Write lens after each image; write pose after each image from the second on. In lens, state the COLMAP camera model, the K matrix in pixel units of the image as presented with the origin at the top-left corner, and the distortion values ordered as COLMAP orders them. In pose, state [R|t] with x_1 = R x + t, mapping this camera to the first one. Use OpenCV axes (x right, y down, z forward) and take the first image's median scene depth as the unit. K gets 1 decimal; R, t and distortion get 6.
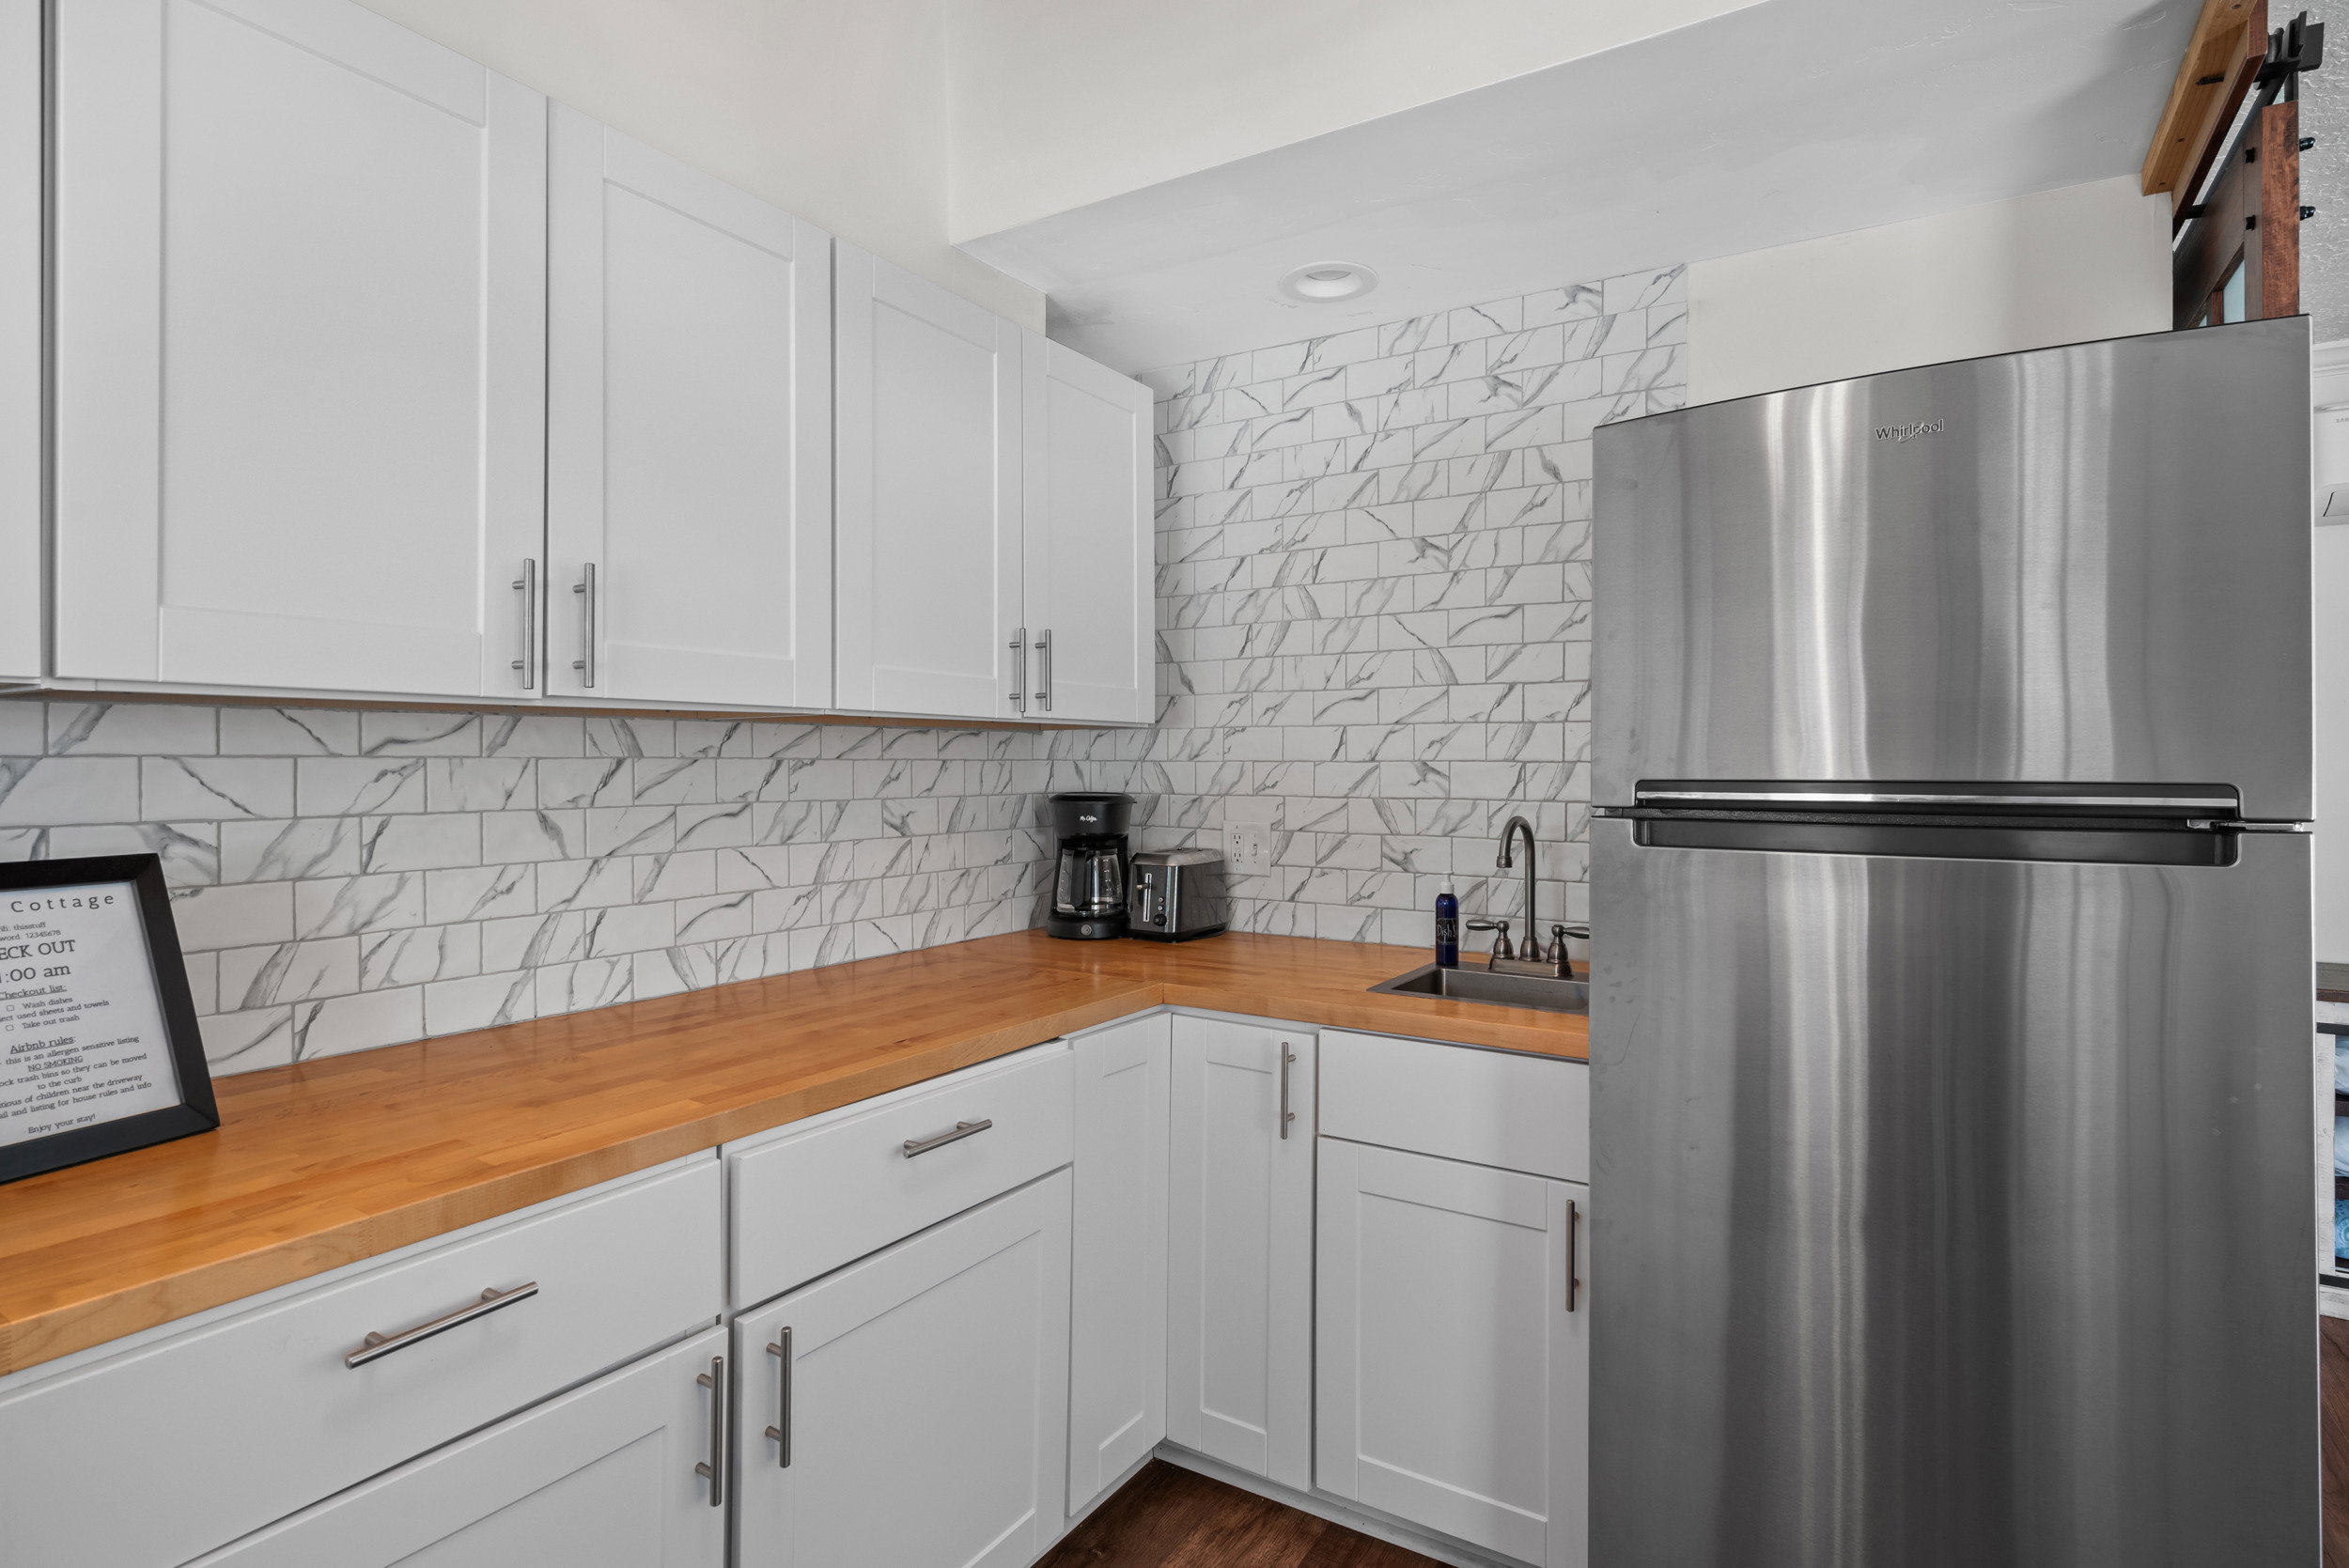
lens RADIAL K [[1179.7, 0, 1181.5], [0, 1179.7, 760.0], [0, 0, 1]] dist [-0.000872, 0.000442]
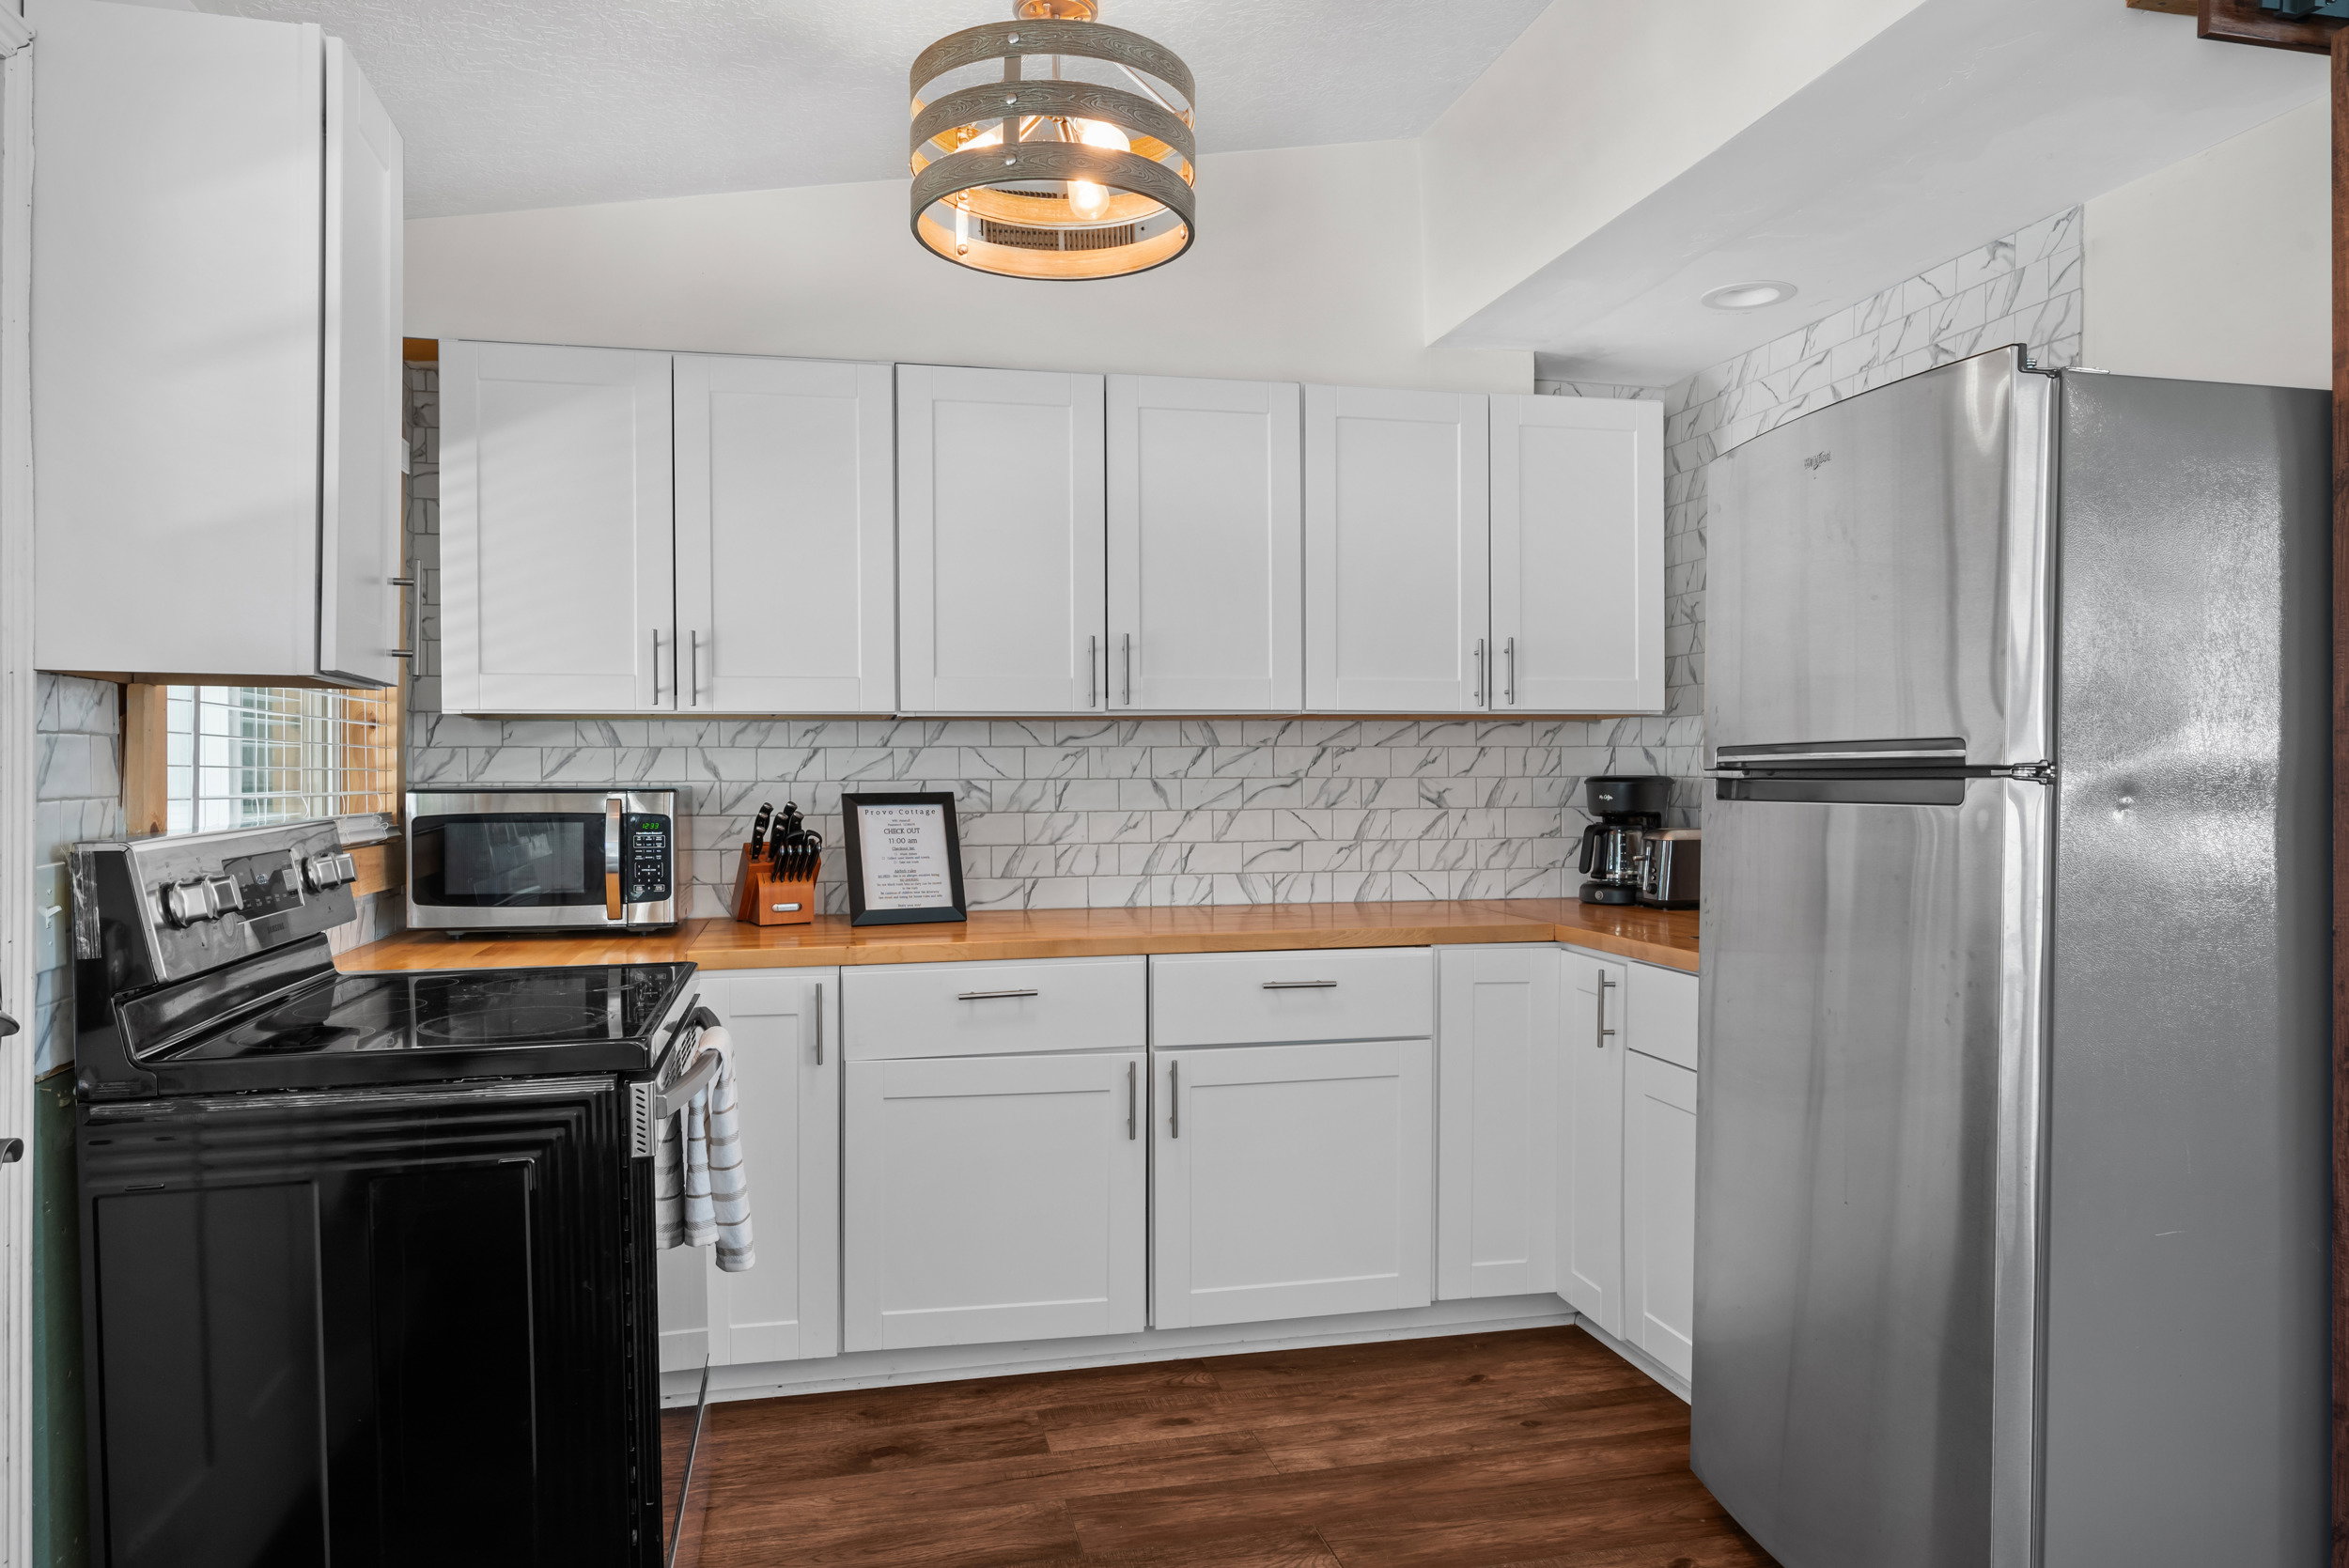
lens RADIAL K [[1550.7, 0, 1174.5], [0, 1550.7, 784.0], [0, 0, 1]] dist [0.003093, -0.001008]
pose [[0.705663, -0.000162, -0.708547, 0.842809], [0.007129, 0.999951, 0.006872, 0.029883], [0.708511, -0.009900, 0.705630, -0.413680]]
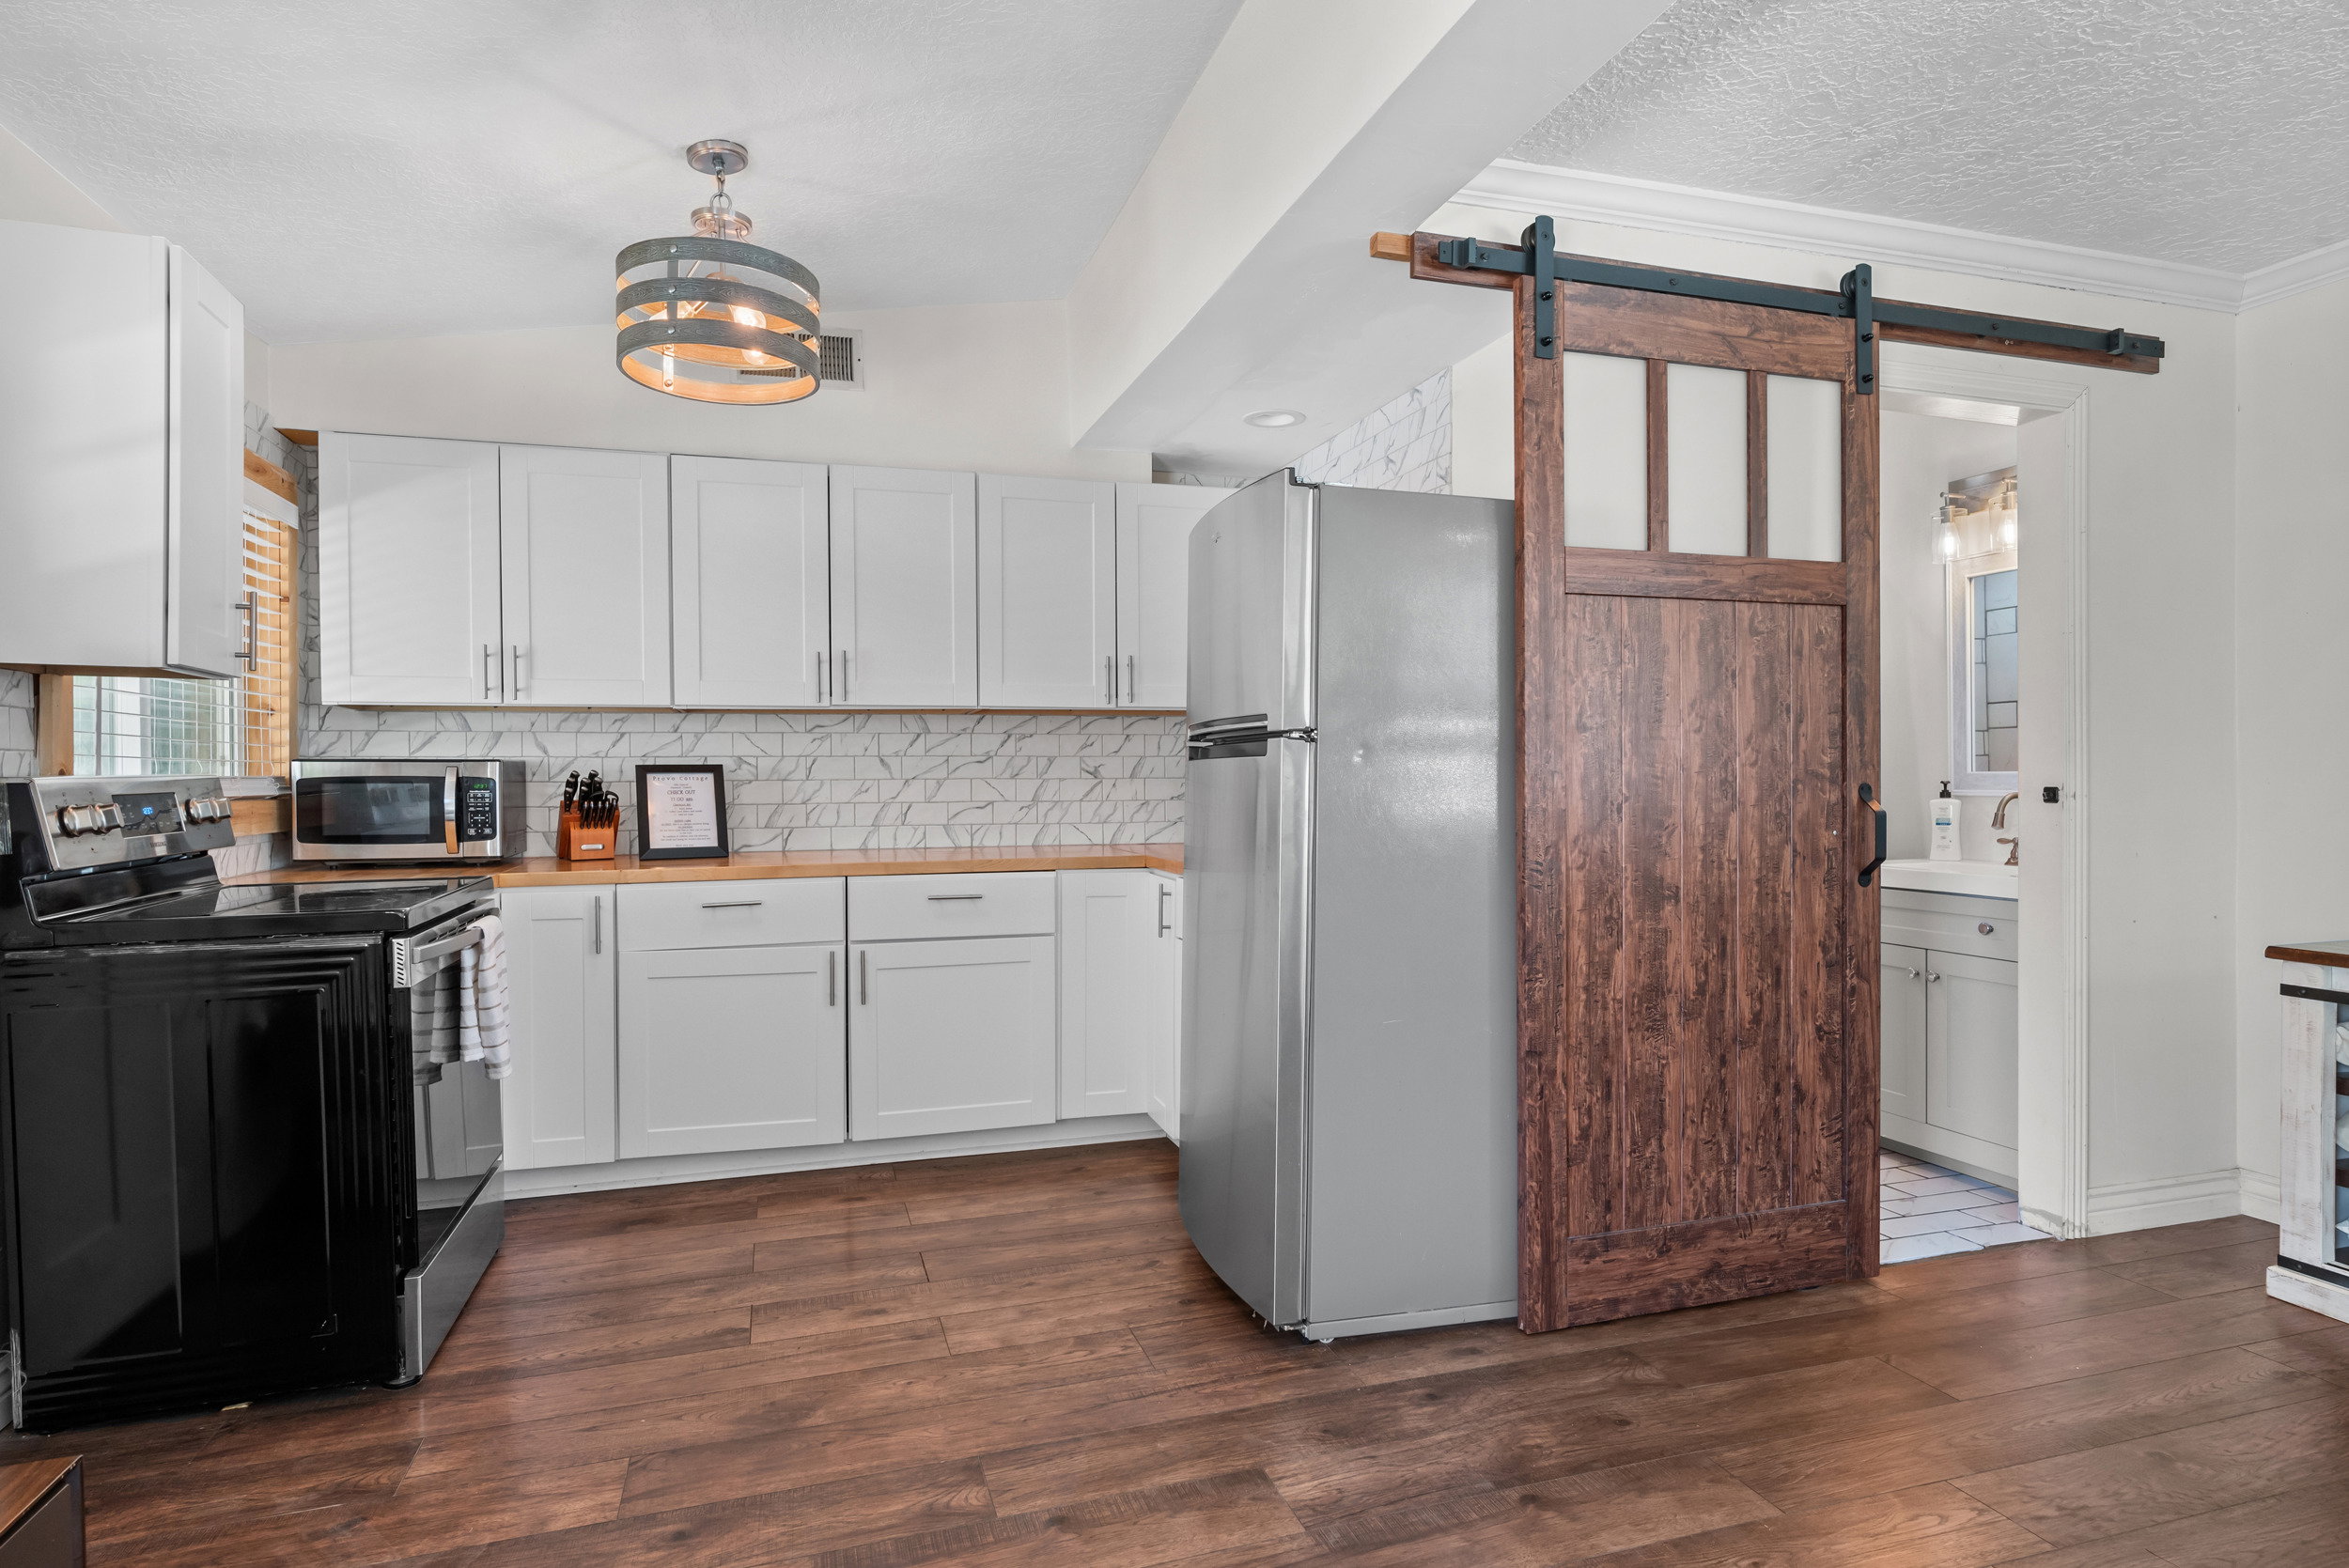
lens RADIAL K [[1276.5, 0, 1178.2], [0, 1276.5, 788.9], [0, 0, 1]] dist [0.000086, 0.000912]
pose [[0.759119, 0.001157, -0.650951, 1.248215], [0.007873, 0.999909, 0.010958, 0.069912], [0.650904, -0.013443, 0.759041, -0.403868]]
